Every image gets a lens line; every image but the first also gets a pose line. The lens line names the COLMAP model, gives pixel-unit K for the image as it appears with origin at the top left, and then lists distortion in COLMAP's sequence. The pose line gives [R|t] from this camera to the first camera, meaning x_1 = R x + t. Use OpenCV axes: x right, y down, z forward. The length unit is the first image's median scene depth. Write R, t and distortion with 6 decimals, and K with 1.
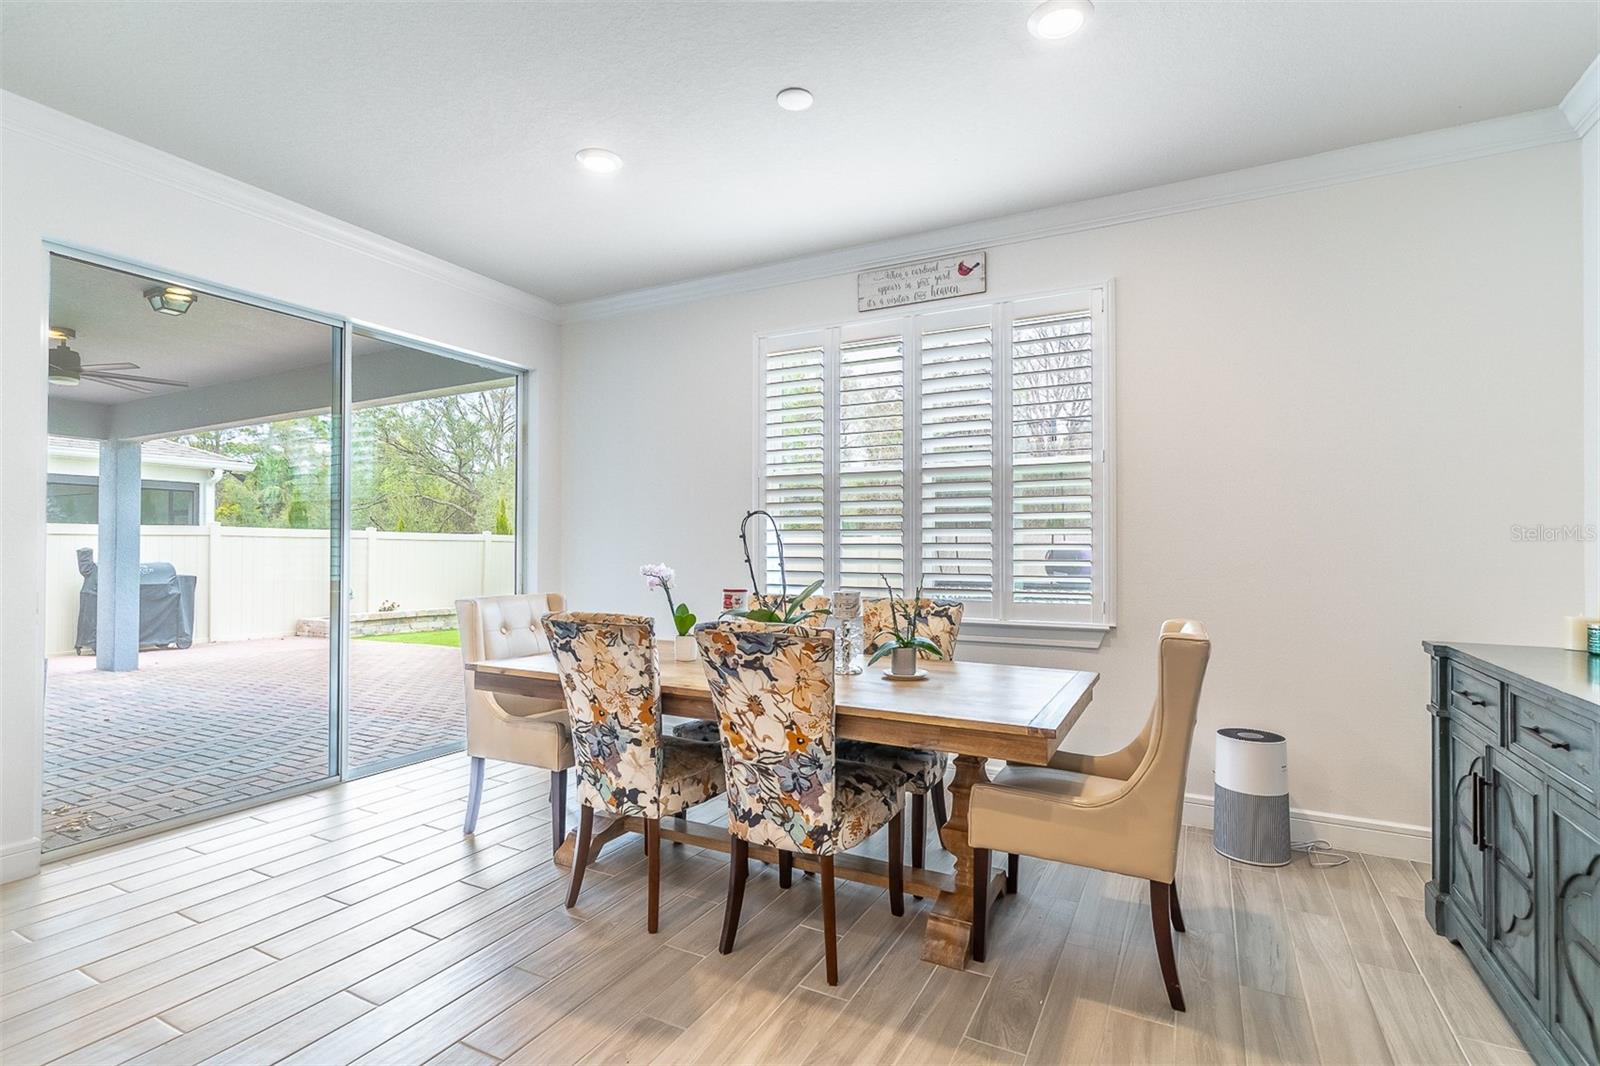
lens RADIAL K [[768.2, 0, 797.1], [0, 768.2, 537.8], [0, 0, 1]] dist [0.003033, -0.003489]
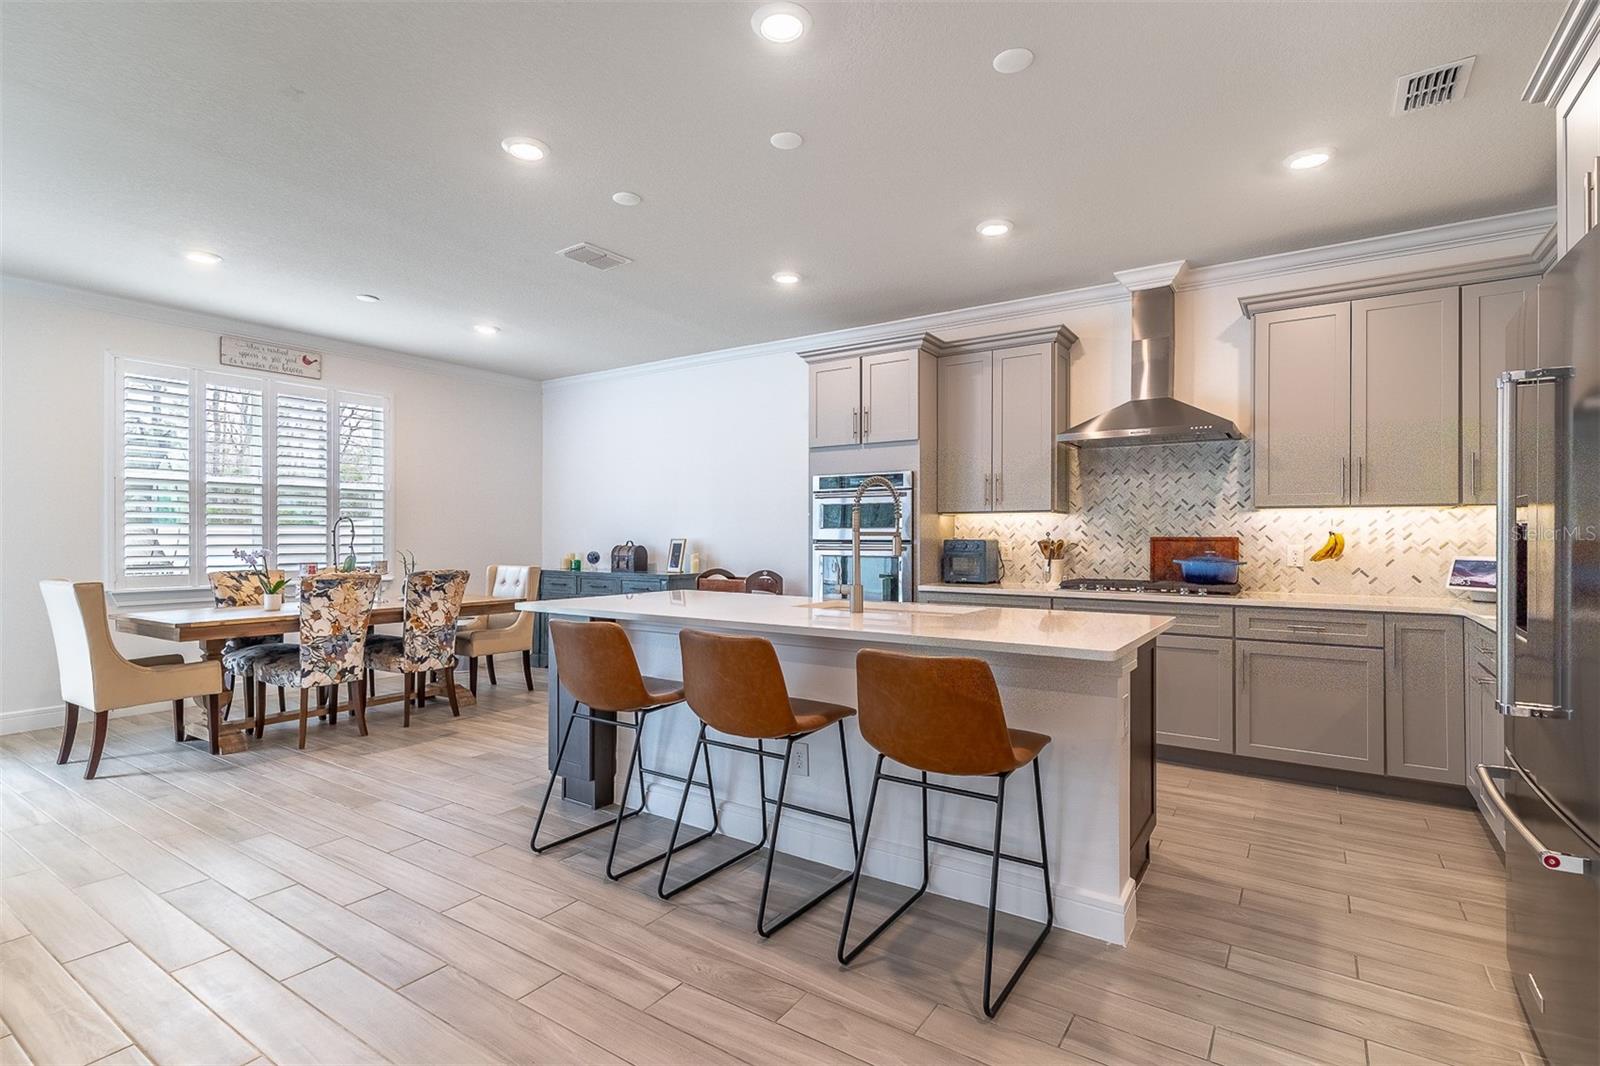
lens RADIAL K [[768.2, 0, 790.6], [0, 768.2, 537.5], [0, 0, 1]] dist [0.003033, -0.003489]
pose [[0.113191, -0.005188, 0.993560, -1.974865], [-0.014984, 0.999864, 0.006928, -0.017891], [-0.993460, -0.015672, 0.113098, -0.276737]]
